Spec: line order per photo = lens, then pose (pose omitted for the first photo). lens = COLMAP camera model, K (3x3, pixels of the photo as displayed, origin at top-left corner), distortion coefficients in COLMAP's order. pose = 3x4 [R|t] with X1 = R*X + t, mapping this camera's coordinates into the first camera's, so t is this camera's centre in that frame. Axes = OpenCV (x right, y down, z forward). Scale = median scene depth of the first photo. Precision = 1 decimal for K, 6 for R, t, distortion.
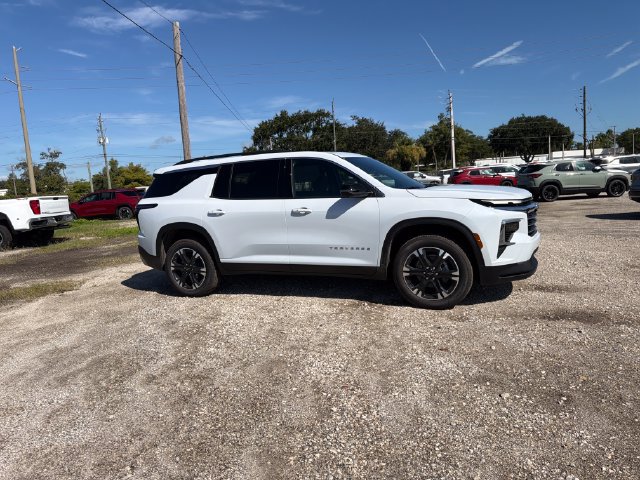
lens RADIAL K [[450.9, 0, 315.7], [0, 450.9, 240.0], [0, 0, 1]] dist [0.055972, -0.069289]
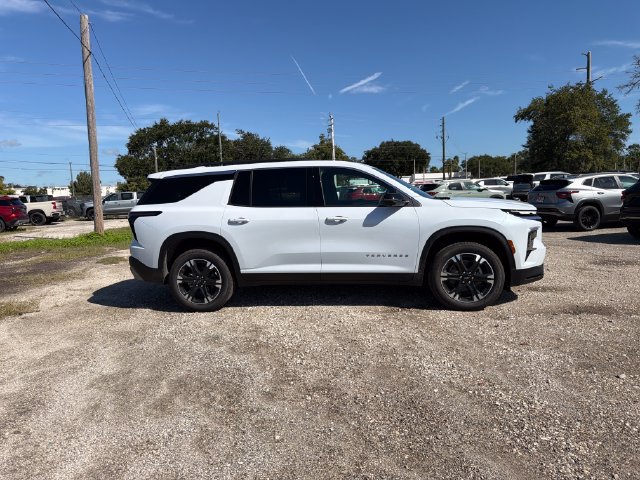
lens RADIAL K [[450.9, 0, 317.4], [0, 450.9, 238.4], [0, 0, 1]] dist [0.055972, -0.069289]
pose [[0.961936, -0.002181, 0.273266, -0.330580], [0.011896, 0.999354, -0.033899, 0.011046], [-0.273016, 0.035860, 0.961341, 0.045039]]
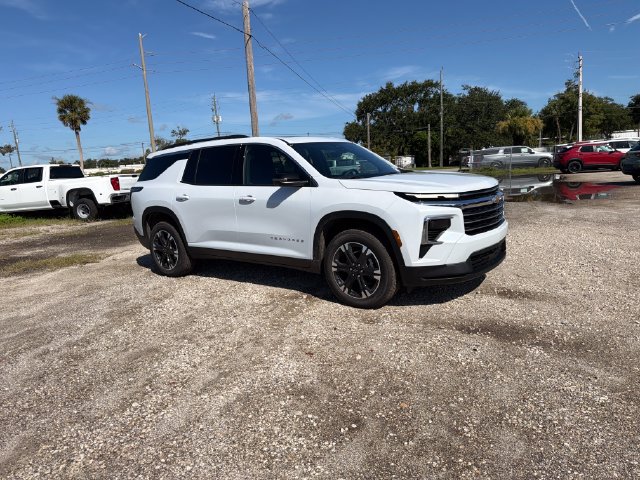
lens RADIAL K [[450.9, 0, 315.0], [0, 450.9, 244.9], [0, 0, 1]] dist [0.055972, -0.069289]
pose [[0.970455, 0.046501, -0.236760, 0.335191], [-0.031283, 0.997220, 0.067633, -0.033825], [0.239247, -0.058228, 0.969211, 0.064852]]
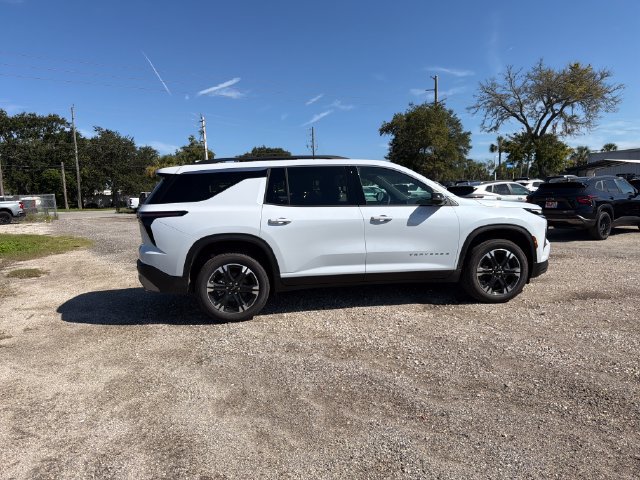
lens RADIAL K [[450.9, 0, 317.4], [0, 450.9, 241.3], [0, 0, 1]] dist [0.055972, -0.069289]
pose [[0.838648, -0.018176, 0.544370, -0.660001], [0.042511, 0.998579, -0.032151, 0.010937], [-0.543012, 0.050106, 0.838229, 0.231835]]
